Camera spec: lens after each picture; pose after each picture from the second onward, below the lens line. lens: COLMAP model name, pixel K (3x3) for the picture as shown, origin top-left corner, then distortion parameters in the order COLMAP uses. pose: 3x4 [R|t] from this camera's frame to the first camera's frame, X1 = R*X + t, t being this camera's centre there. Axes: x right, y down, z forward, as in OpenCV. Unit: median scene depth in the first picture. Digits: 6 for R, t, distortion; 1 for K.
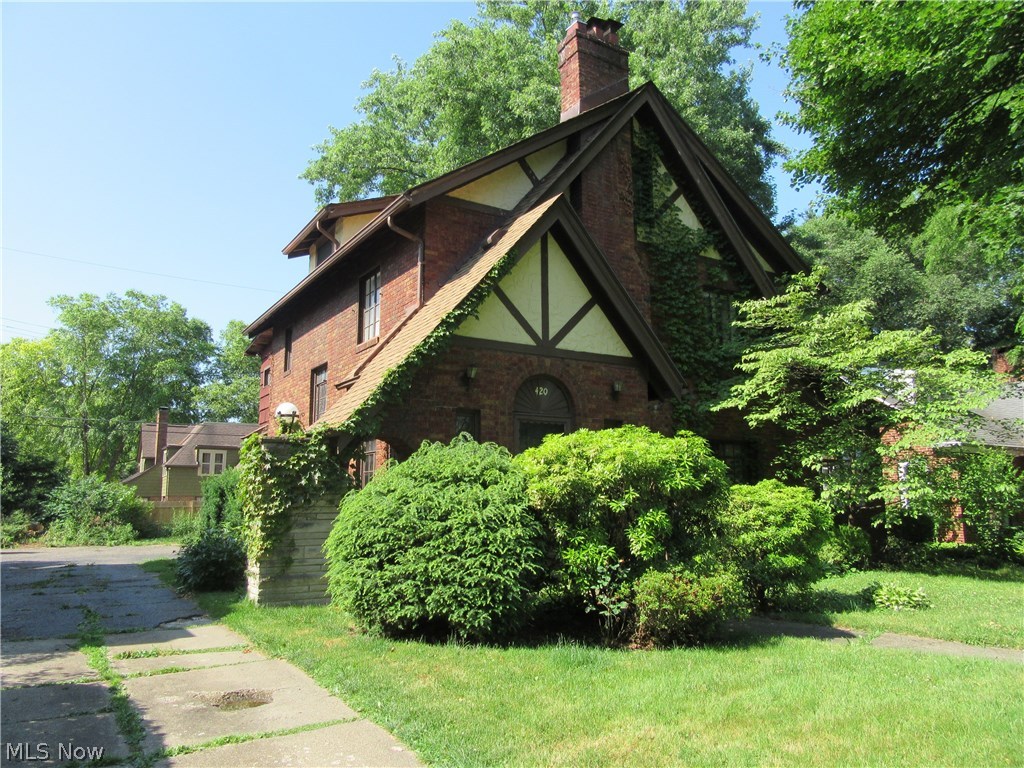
lens RADIAL K [[756.9, 0, 512.2], [0, 756.9, 381.6], [0, 0, 1]] dist [-0.006553, 0.008399]
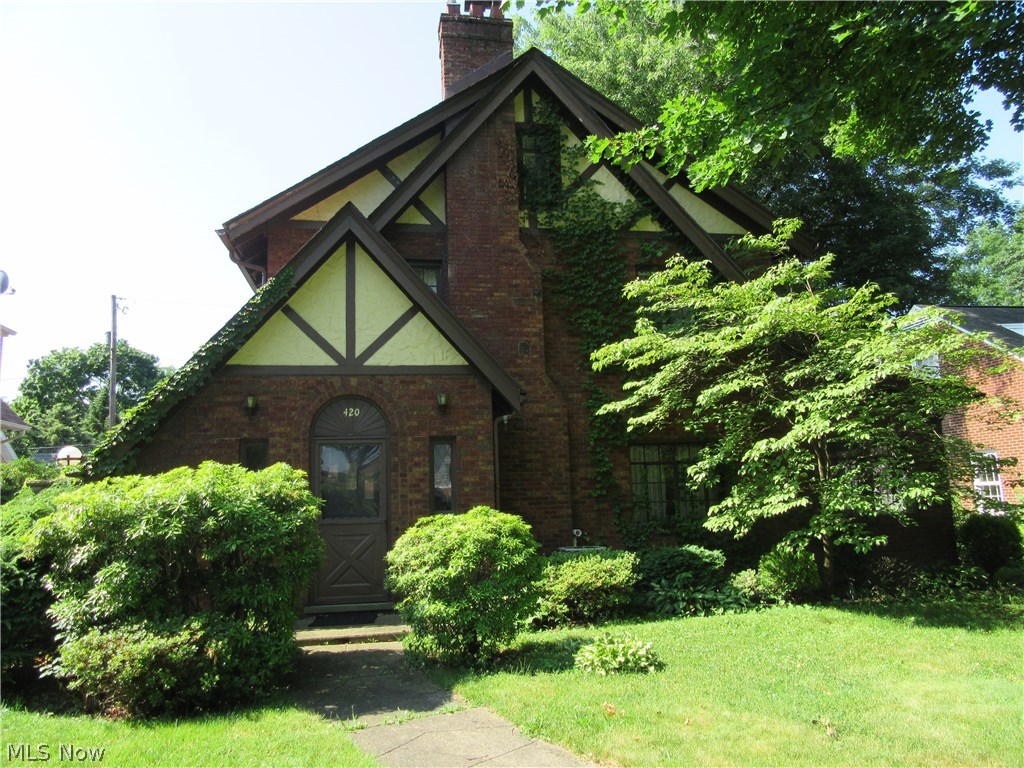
lens RADIAL K [[756.9, 0, 510.1], [0, 756.9, 383.9], [0, 0, 1]] dist [-0.006553, 0.008399]
pose [[0.925192, -0.084733, -0.369918, 0.564683], [0.088428, 0.996058, -0.006991, 0.001418], [0.369052, -0.026243, 0.929038, 0.187901]]
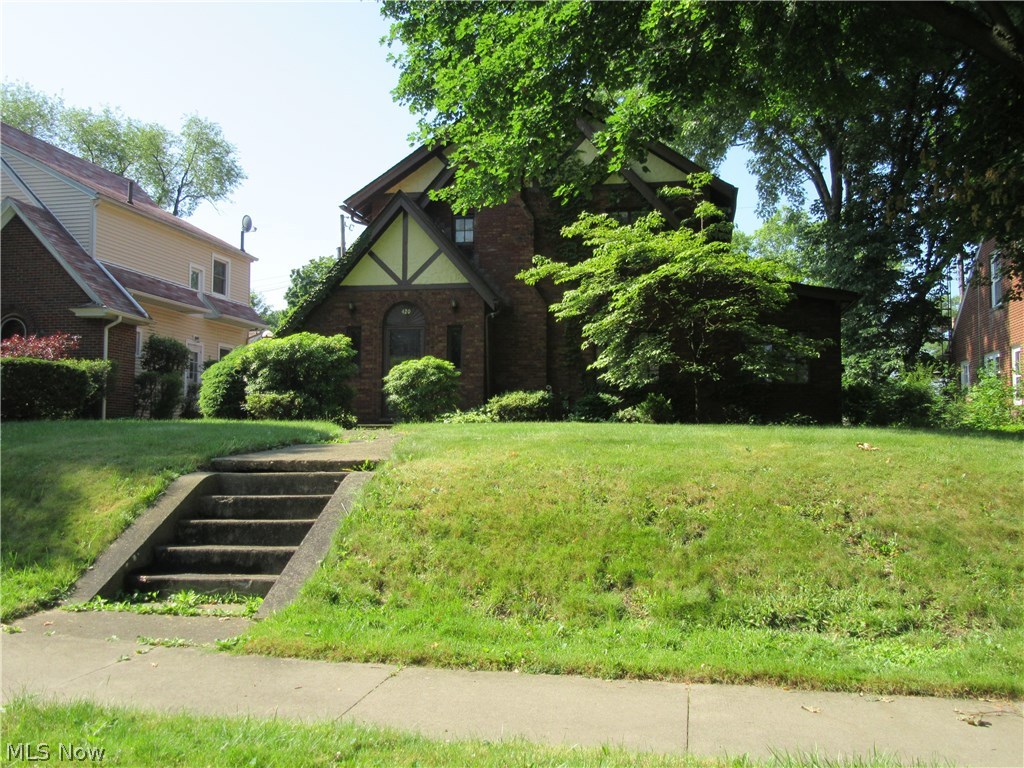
lens RADIAL K [[980.3, 0, 512.8], [0, 980.3, 383.7], [0, 0, 1]] dist [-0.005924, 0.000000]
pose [[0.731727, -0.031703, -0.680860, 1.624333], [0.098701, 0.993317, 0.059822, 0.062609], [0.674414, -0.110975, 0.729966, -0.412624]]
